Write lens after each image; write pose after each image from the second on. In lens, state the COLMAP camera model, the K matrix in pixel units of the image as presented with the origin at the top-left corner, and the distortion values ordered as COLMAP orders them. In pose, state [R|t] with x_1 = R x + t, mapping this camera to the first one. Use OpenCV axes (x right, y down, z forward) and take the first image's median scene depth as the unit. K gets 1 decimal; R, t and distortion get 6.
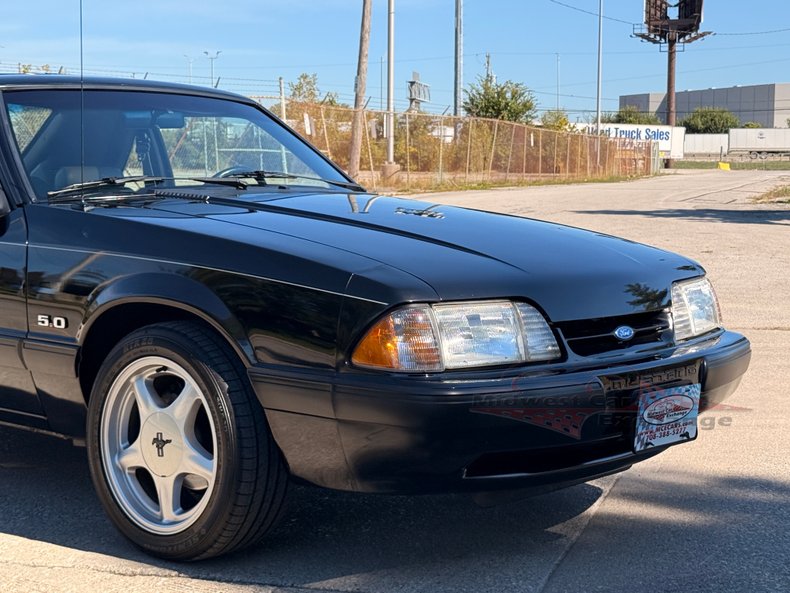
lens RADIAL K [[1290.3, 0, 380.4], [0, 1290.3, 312.0], [0, 0, 1]] dist [0.129728, -0.066243]
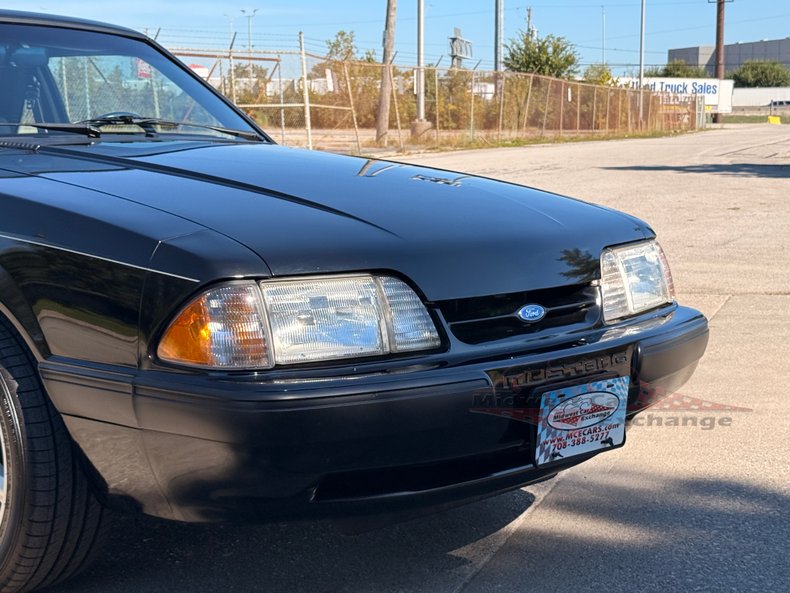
lens RADIAL K [[1290.3, 0, 380.4], [0, 1290.3, 312.0], [0, 0, 1]] dist [0.129728, -0.066243]
pose [[0.999361, -0.004896, -0.035414, 0.116403], [0.005988, 0.999508, 0.030796, -0.008926], [0.035246, -0.030988, 0.998898, 0.194288]]
